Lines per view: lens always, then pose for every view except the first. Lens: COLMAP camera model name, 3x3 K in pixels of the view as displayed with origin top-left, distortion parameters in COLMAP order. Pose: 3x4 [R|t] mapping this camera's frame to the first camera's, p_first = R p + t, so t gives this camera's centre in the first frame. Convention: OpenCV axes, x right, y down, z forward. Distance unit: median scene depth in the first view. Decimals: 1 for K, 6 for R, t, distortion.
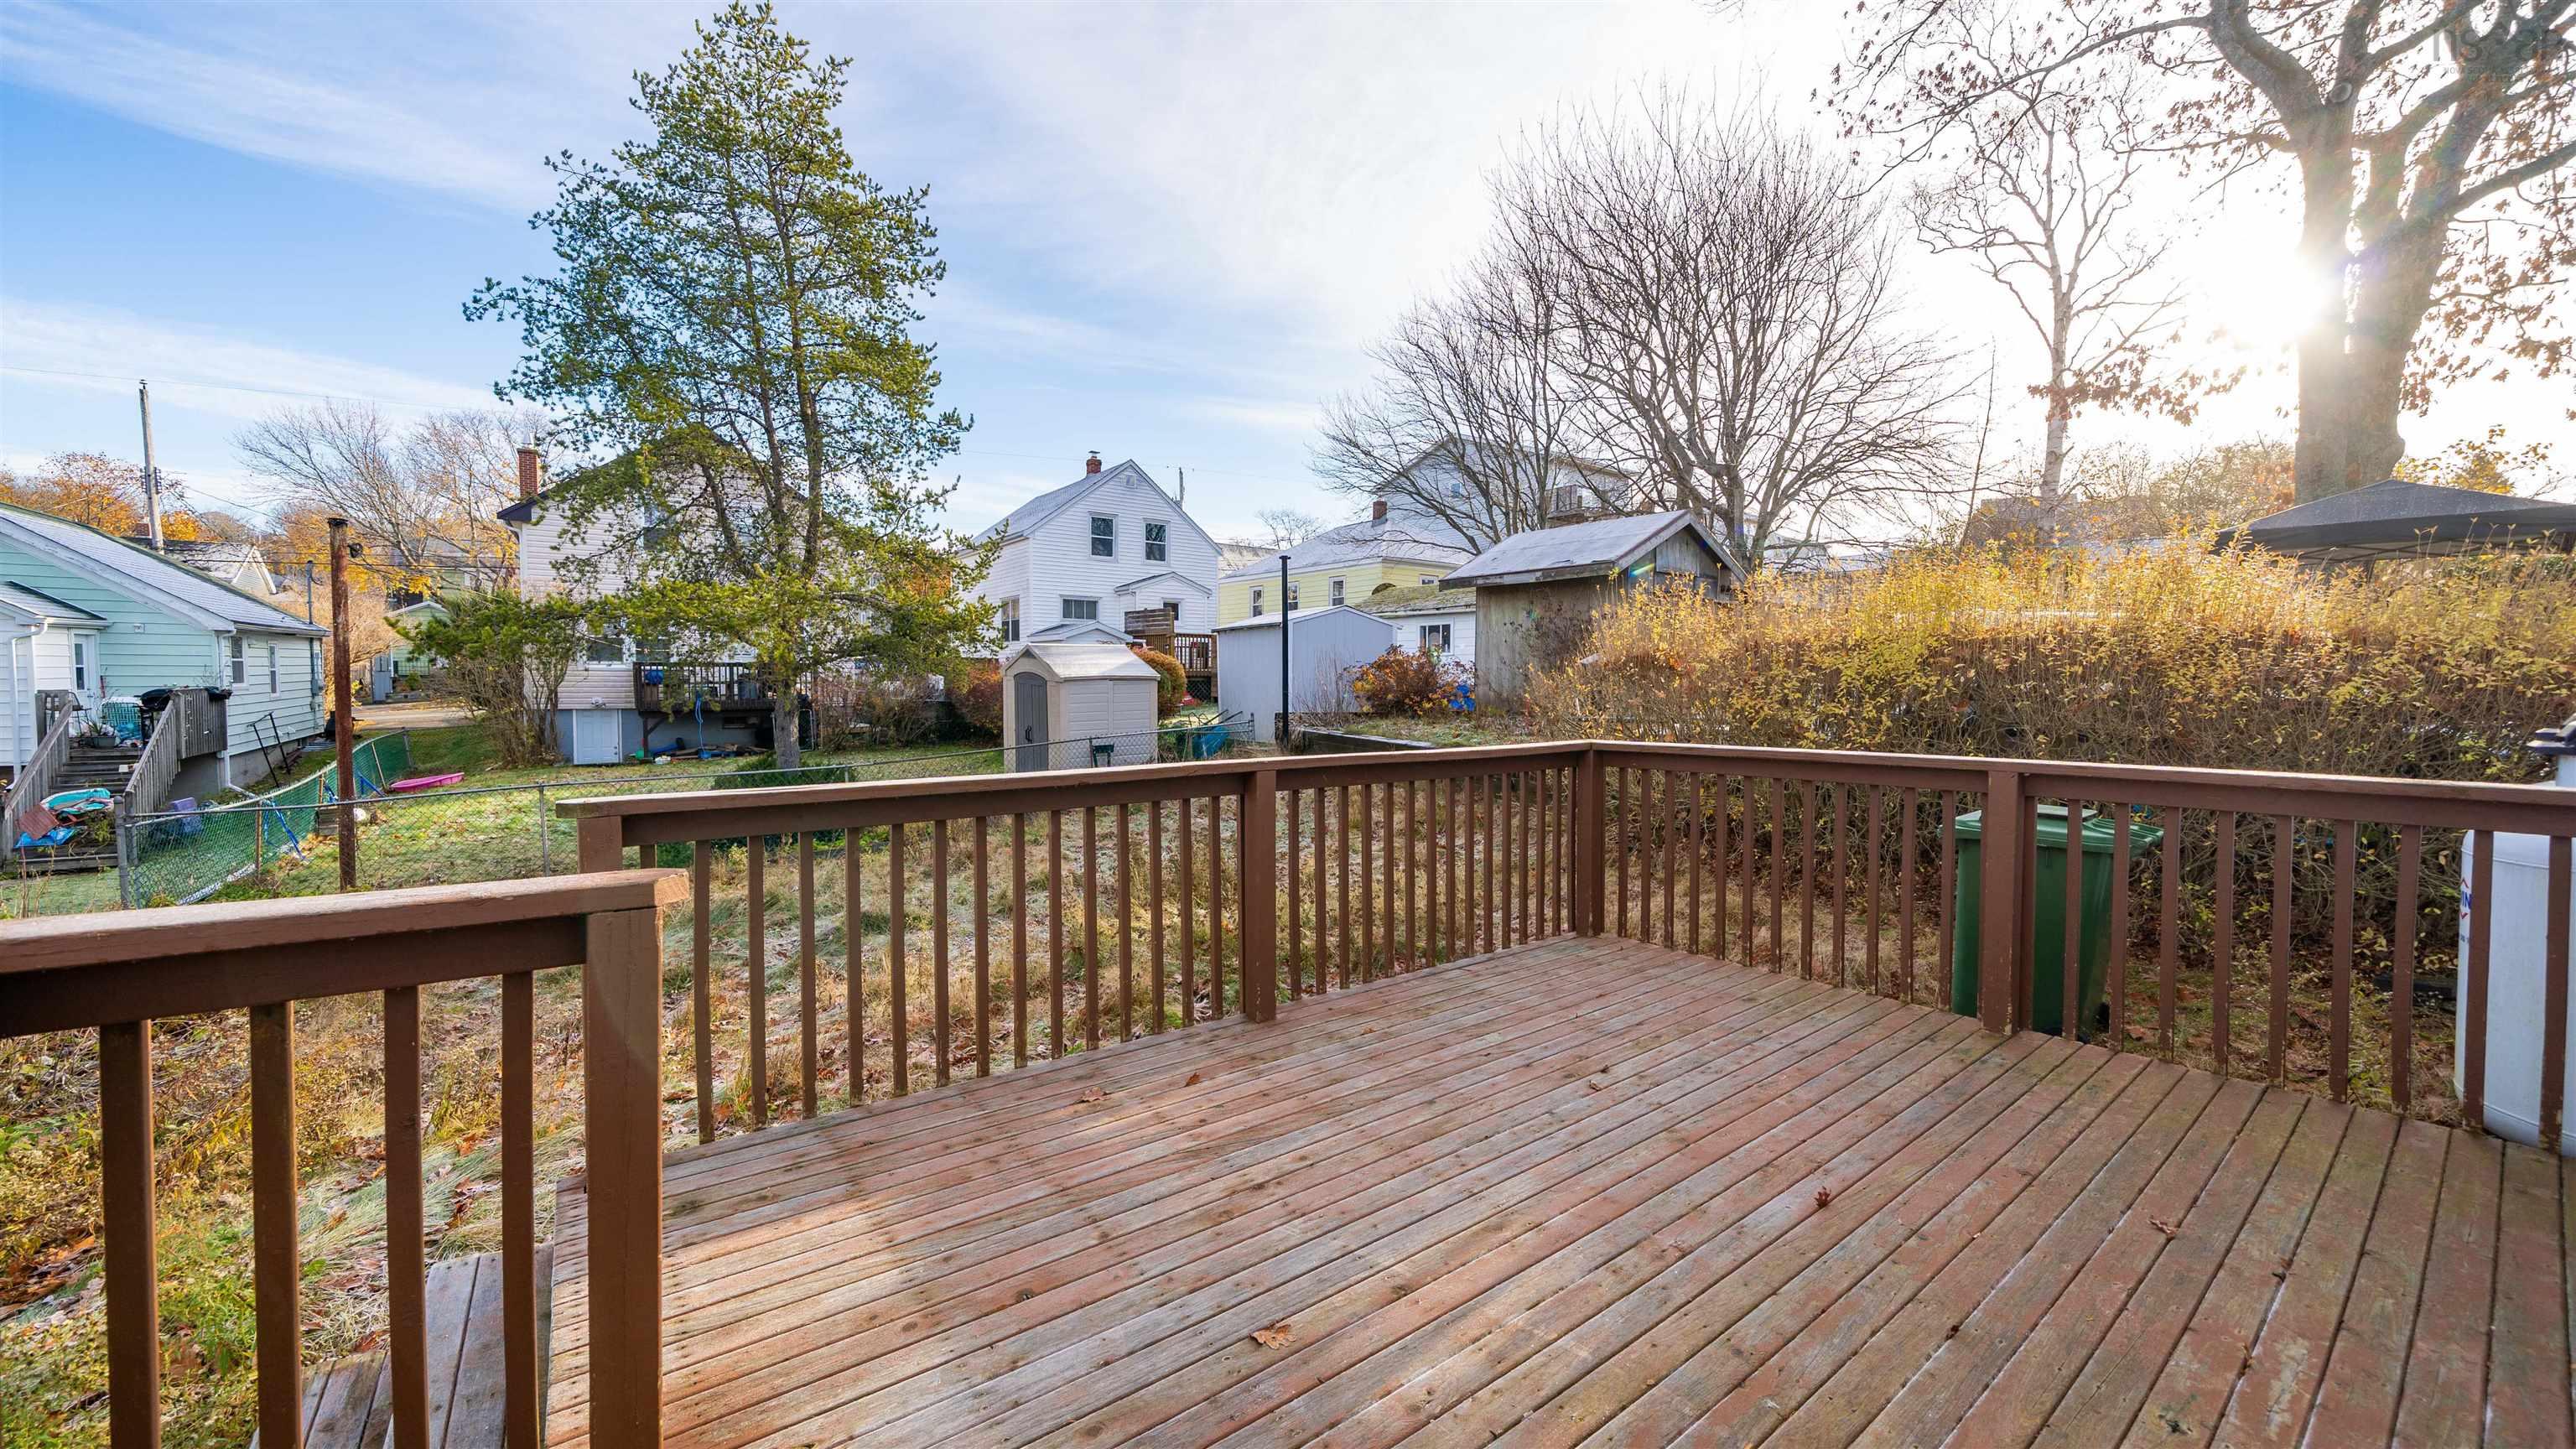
lens RADIAL K [[937.2, 0, 1278.0], [0, 937.2, 711.9], [0, 0, 1]] dist [-0.002149, 0.000053]
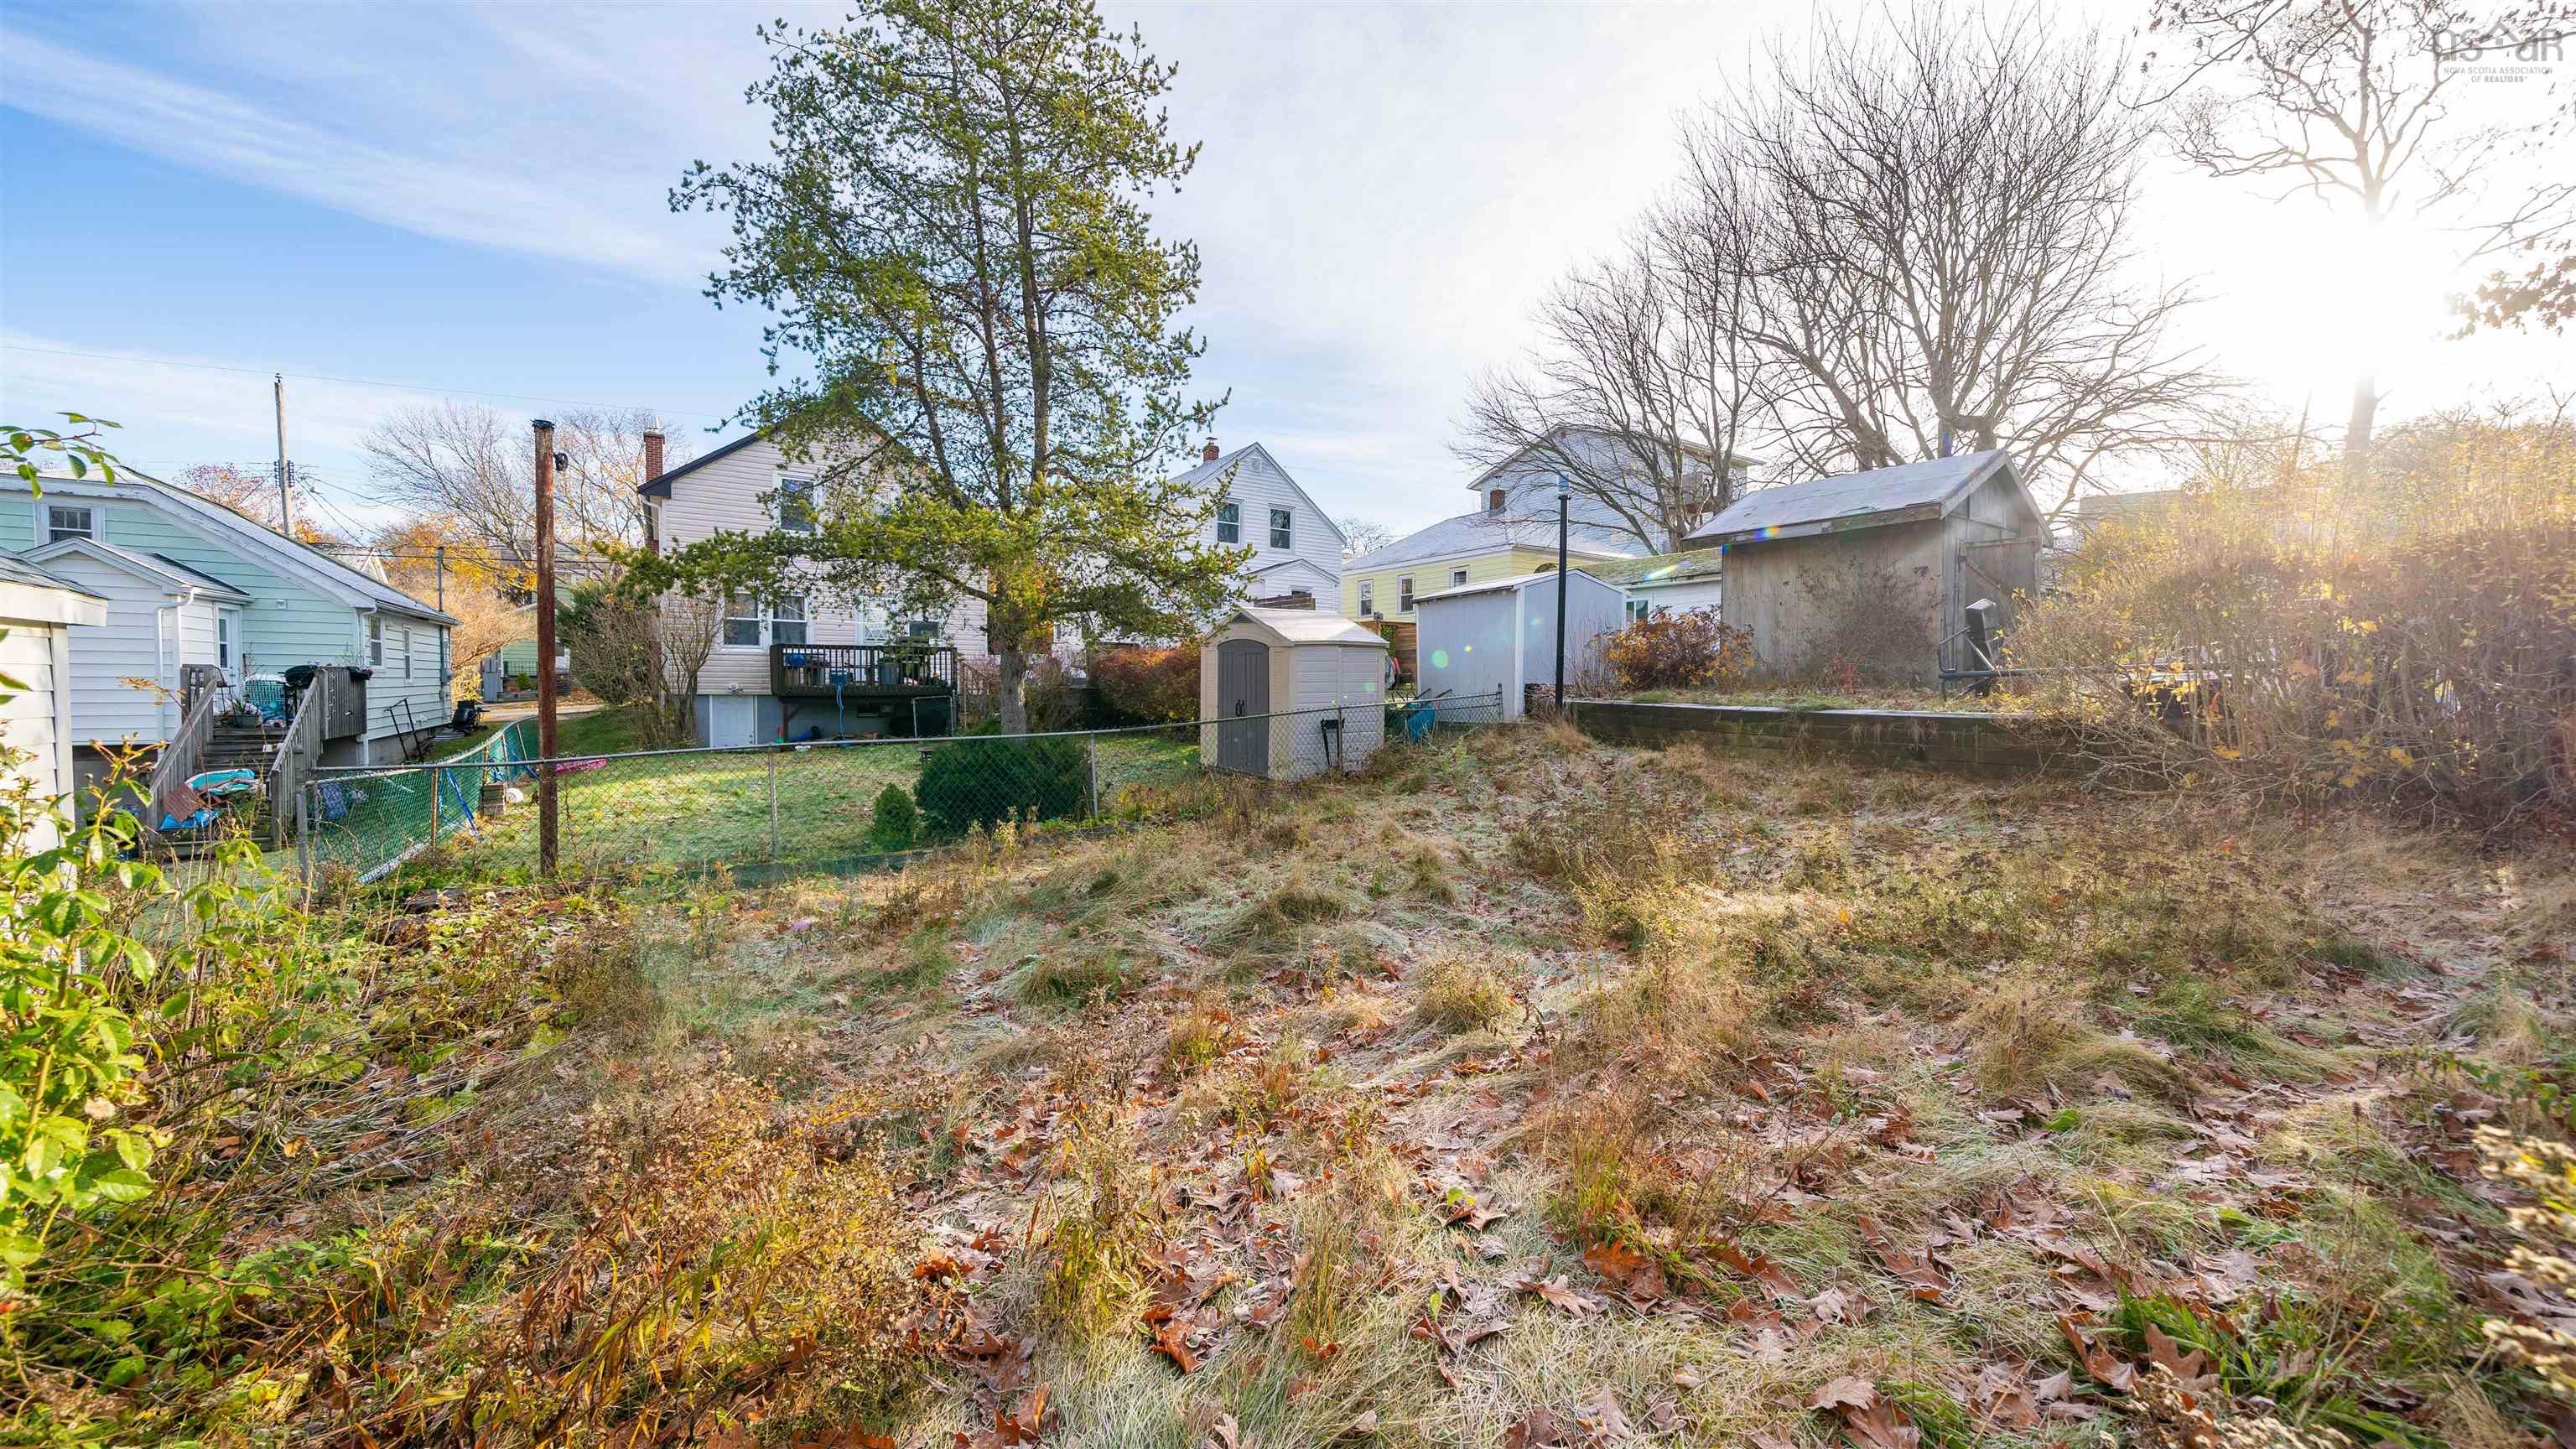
lens RADIAL K [[937.2, 0, 1302.4], [0, 937.2, 708.6], [0, 0, 1]] dist [-0.002149, 0.000053]
pose [[0.999068, 0.000184, -0.043159, -0.142497], [-0.000660, 0.999939, -0.011028, 0.027812], [0.043155, 0.011047, 0.999007, 0.096423]]
